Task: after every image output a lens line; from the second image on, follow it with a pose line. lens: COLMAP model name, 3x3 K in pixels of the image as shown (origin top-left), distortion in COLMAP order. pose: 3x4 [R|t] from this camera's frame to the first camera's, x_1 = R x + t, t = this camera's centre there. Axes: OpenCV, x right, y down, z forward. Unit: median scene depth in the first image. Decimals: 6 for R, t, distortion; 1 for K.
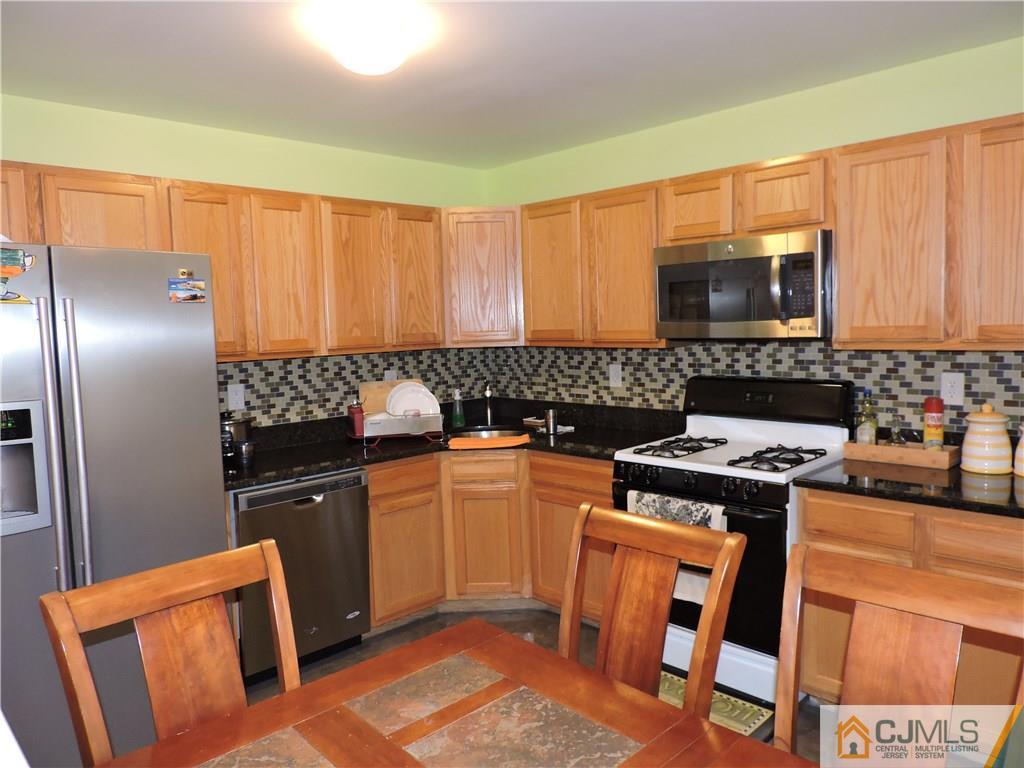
lens RADIAL K [[726.3, 0, 510.4], [0, 726.3, 387.7], [0, 0, 1]] dist [-0.017124, -0.004443]
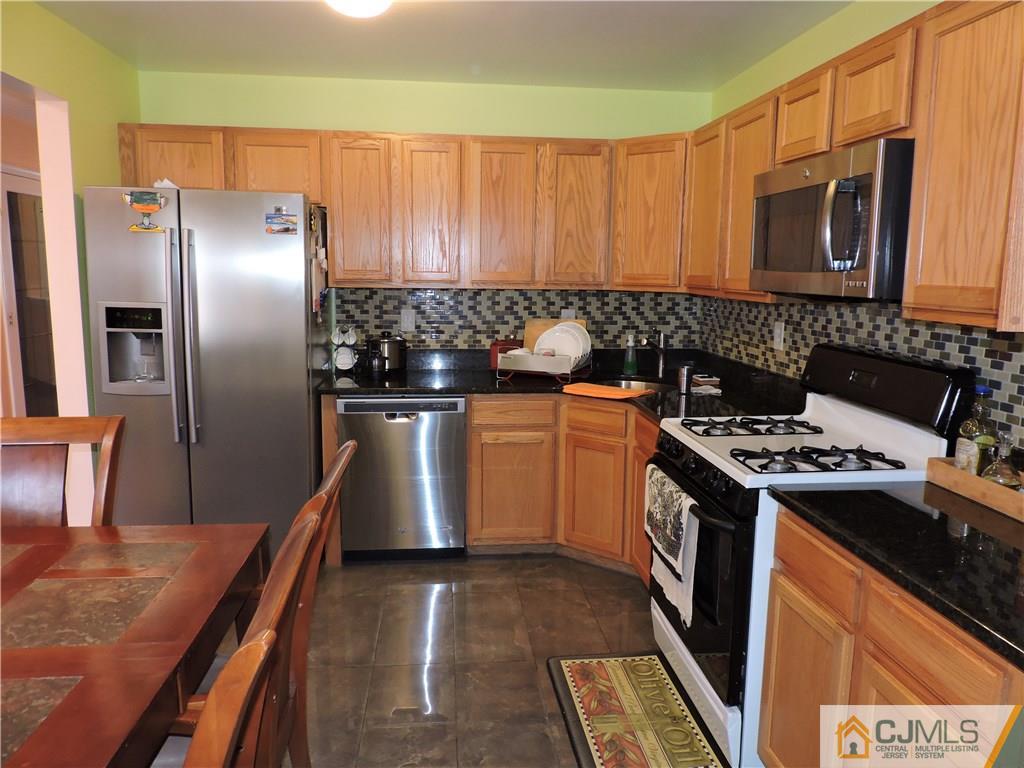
lens RADIAL K [[723.1, 0, 511.4], [0, 723.1, 385.9], [0, 0, 1]] dist [-0.006897, -0.023035]
pose [[0.786247, 0.138815, -0.602118, 0.442255], [-0.093249, 0.989935, 0.106460, -0.020909], [0.610836, -0.027557, 0.791278, 0.184130]]
